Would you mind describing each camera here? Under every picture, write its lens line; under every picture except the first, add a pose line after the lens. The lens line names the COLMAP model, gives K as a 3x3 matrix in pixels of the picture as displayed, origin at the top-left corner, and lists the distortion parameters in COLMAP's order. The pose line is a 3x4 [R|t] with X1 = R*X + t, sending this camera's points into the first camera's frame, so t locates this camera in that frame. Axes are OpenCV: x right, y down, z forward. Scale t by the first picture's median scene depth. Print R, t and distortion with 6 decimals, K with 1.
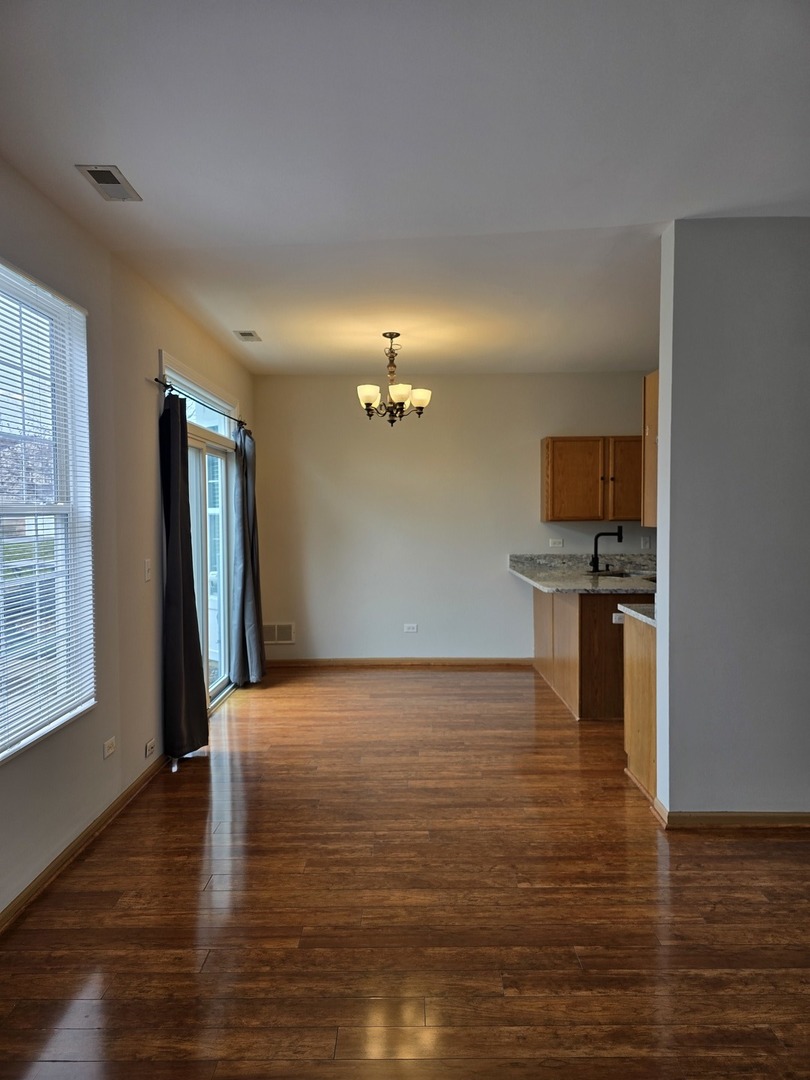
lens RADIAL K [[724.9, 0, 409.8], [0, 724.9, 537.5], [0, 0, 1]] dist [0.055361, -0.047004]
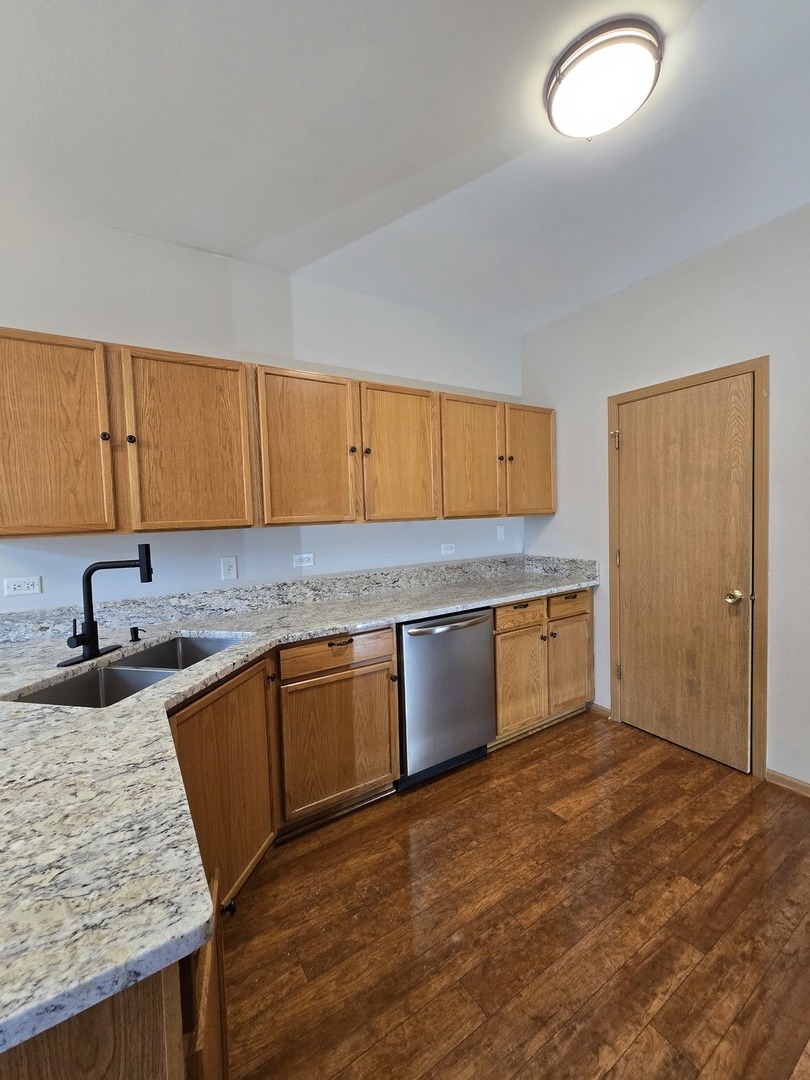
lens RADIAL K [[438.6, 0, 394.8], [0, 438.6, 539.1], [0, 0, 1]] dist [-0.006690, 0.001753]
pose [[0.846960, -0.050206, 0.529280, 0.395113], [0.048077, 0.998685, 0.017799, -0.023302], [-0.529478, 0.010371, 0.848260, 1.004781]]
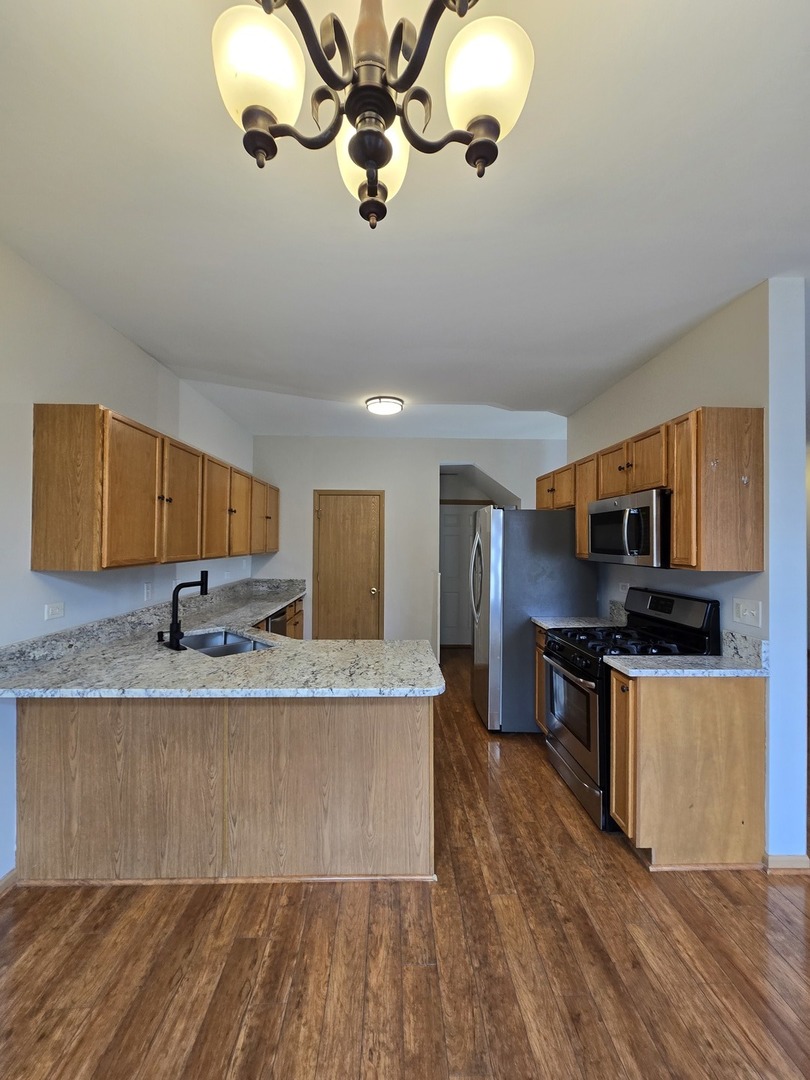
lens RADIAL K [[438.6, 0, 403.7], [0, 438.6, 539.7], [0, 0, 1]] dist [-0.006690, 0.001753]
pose [[-0.020623, 0.010816, 0.999729, -0.177965], [0.029134, 0.999523, -0.010213, -0.050582], [-0.999363, 0.028915, -0.020928, 1.170337]]
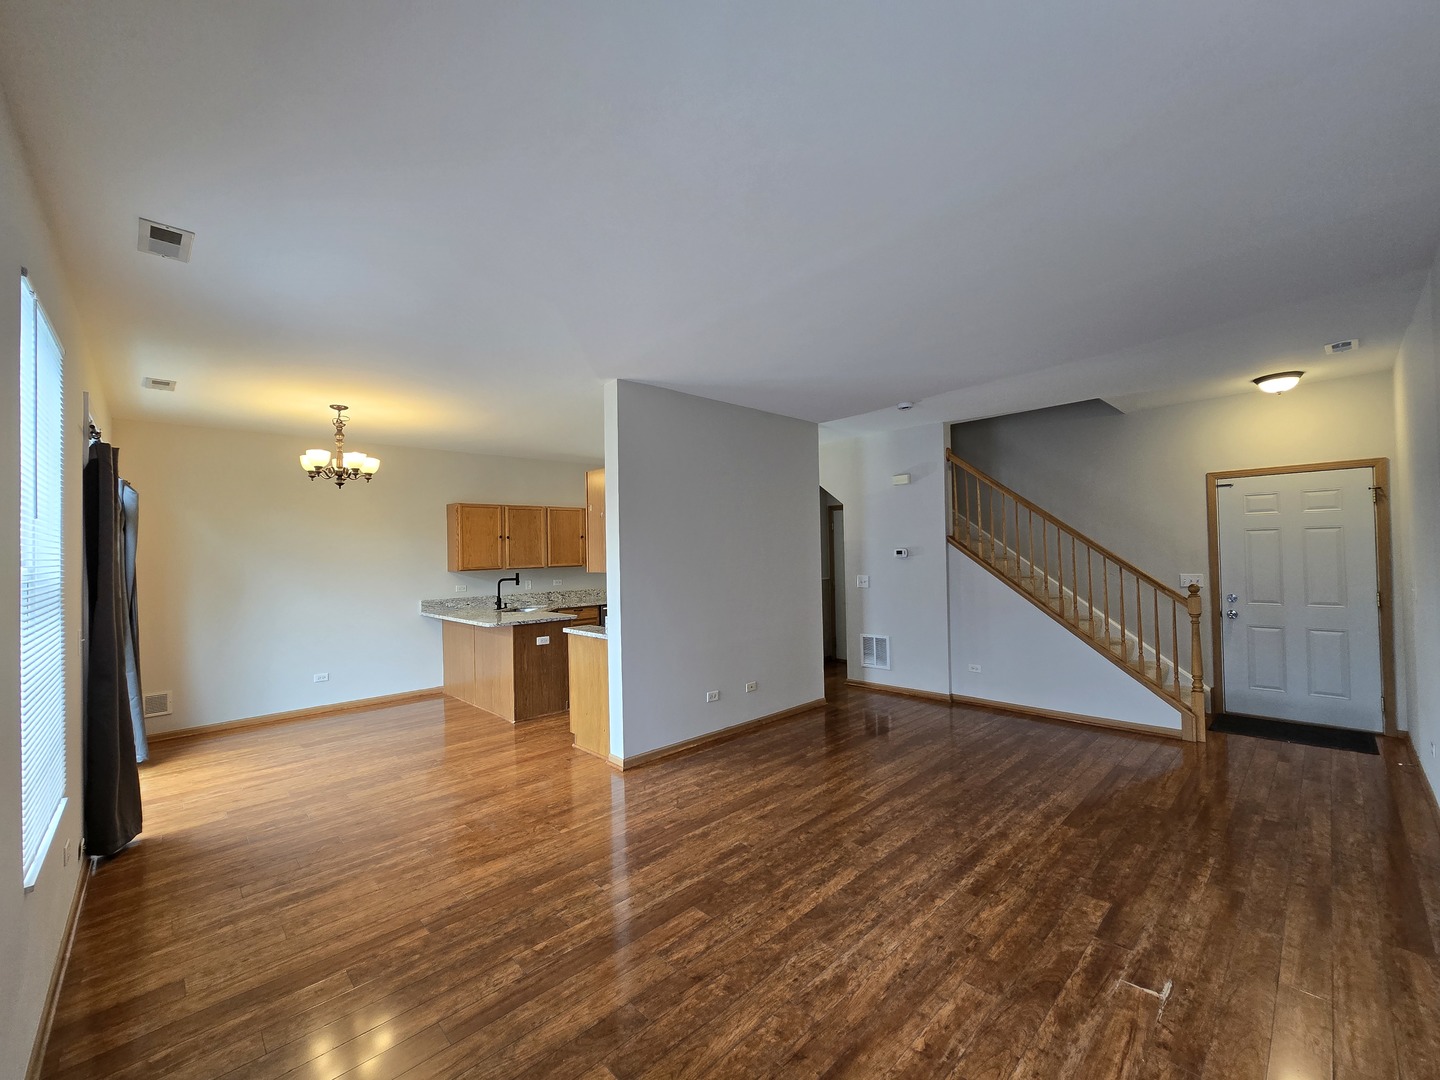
lens RADIAL K [[584.9, 0, 716.4], [0, 584.9, 543.1], [0, 0, 1]] dist [-0.006690, 0.001753]
pose [[0.723752, -0.000292, 0.690060, -0.259209], [0.044638, 0.997925, -0.046396, -0.006039], [-0.688615, 0.064382, 0.722264, -0.026647]]
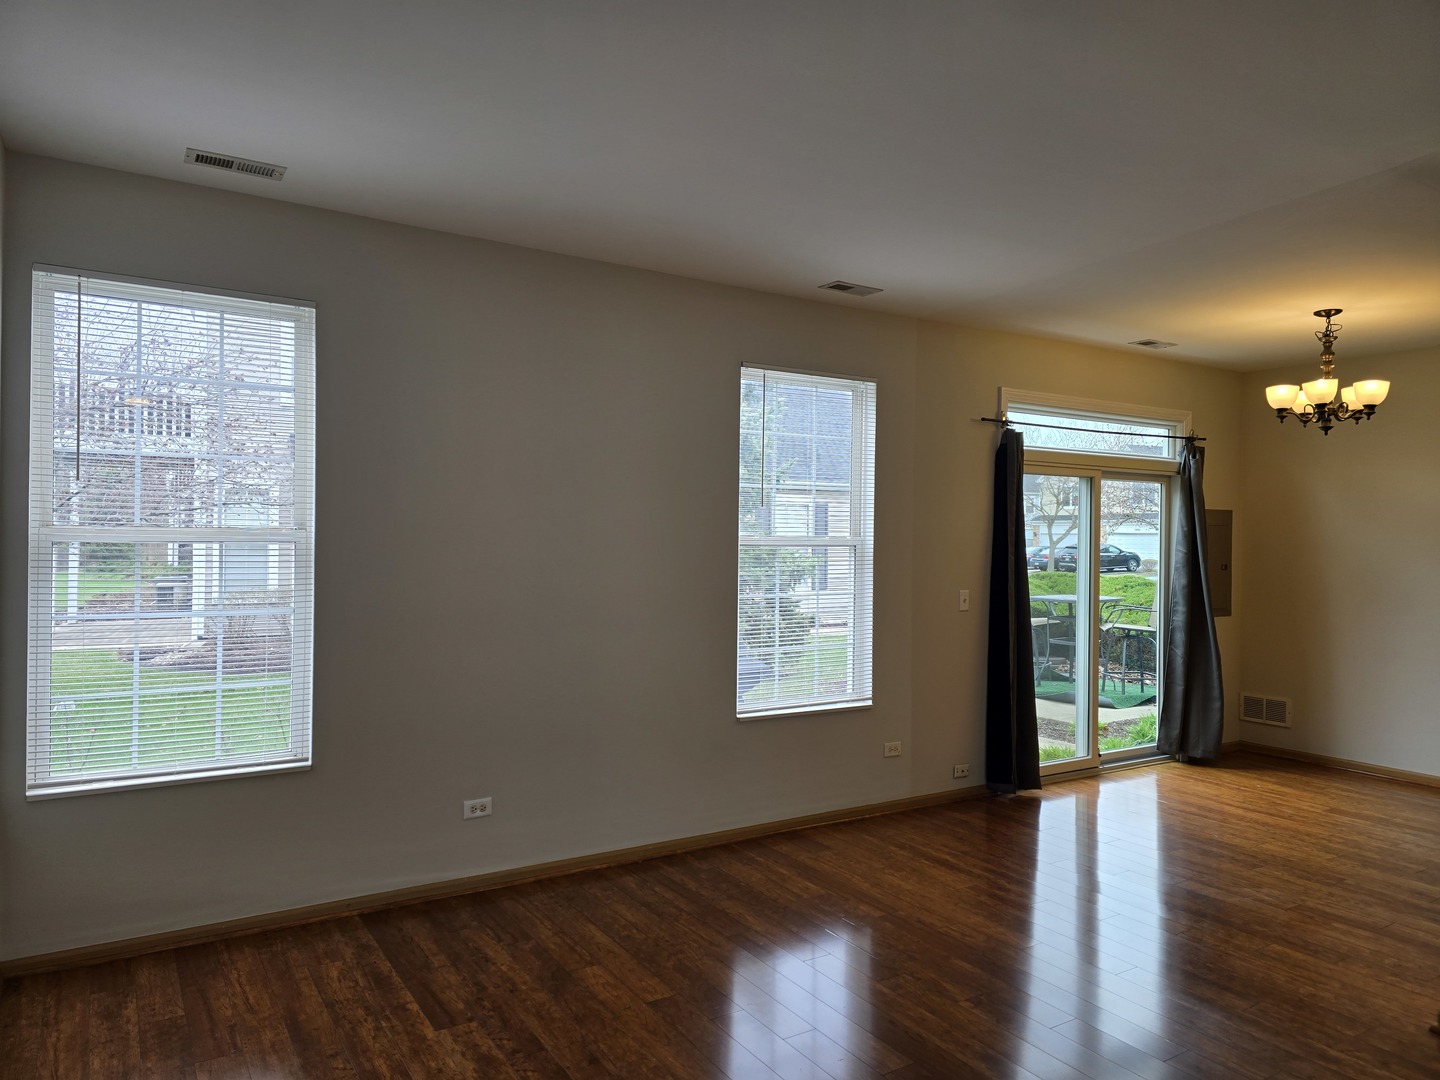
lens RADIAL K [[966.5, 0, 718.7], [0, 966.5, 541.2], [0, 0, 1]] dist [0.055361, -0.047004]
pose [[0.532689, 0.016999, -0.846140, 0.570539], [-0.046639, 0.998869, -0.009295, -0.010938], [0.845025, 0.044415, 0.532879, -0.044057]]
